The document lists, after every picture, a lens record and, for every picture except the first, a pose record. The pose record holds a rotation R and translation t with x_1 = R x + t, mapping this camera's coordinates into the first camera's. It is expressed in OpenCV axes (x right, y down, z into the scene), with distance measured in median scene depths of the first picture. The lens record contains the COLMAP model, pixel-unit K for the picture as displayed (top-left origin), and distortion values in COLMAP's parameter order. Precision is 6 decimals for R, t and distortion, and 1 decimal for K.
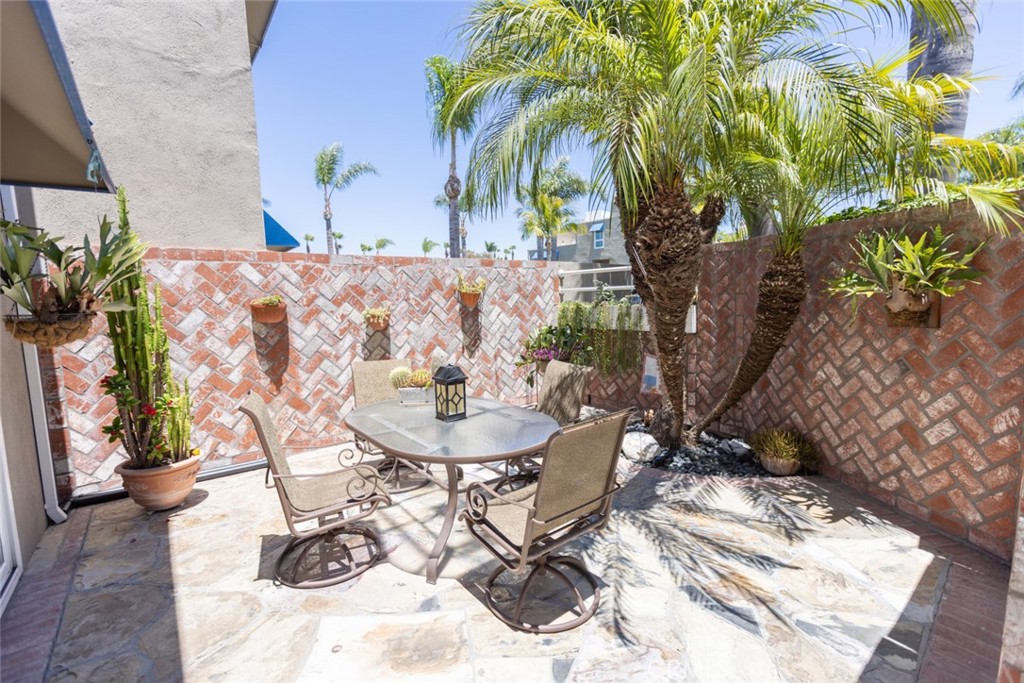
lens RADIAL K [[450.0, 0, 507.7], [0, 450.0, 344.6], [0, 0, 1]] dist [0.002808, -0.003444]
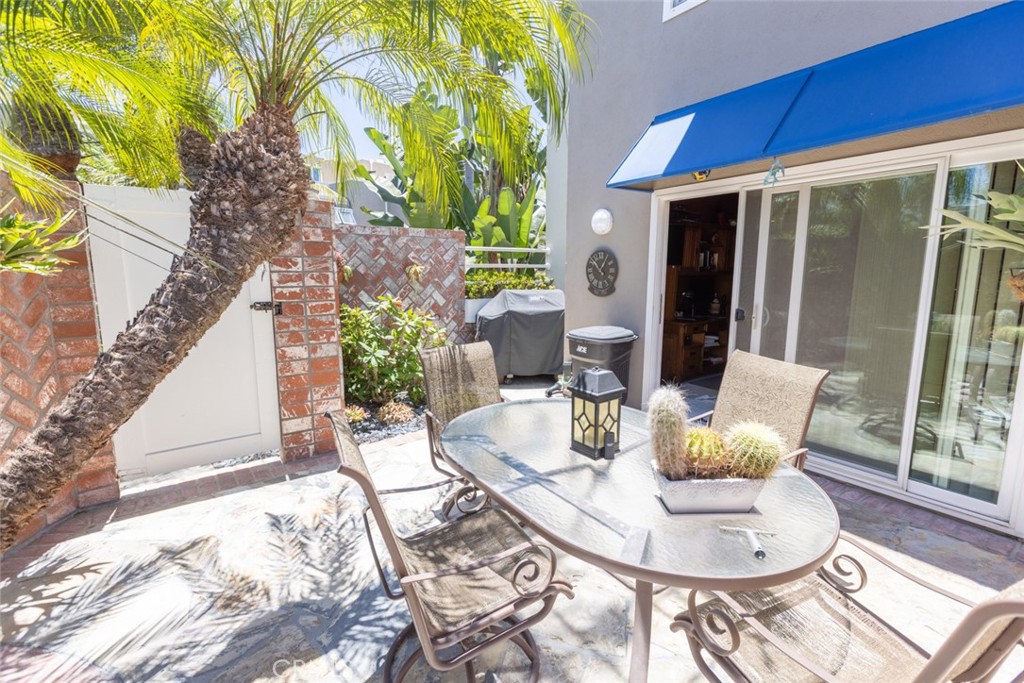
lens RADIAL K [[462.1, 0, 509.4], [0, 462.1, 343.1], [0, 0, 1]] dist [-0.000524, -0.000074]
pose [[-0.998165, 0.015951, 0.058407, -0.032422], [0.031038, 0.963082, 0.267413, -0.121960], [-0.051985, 0.268735, -0.961810, 1.174641]]
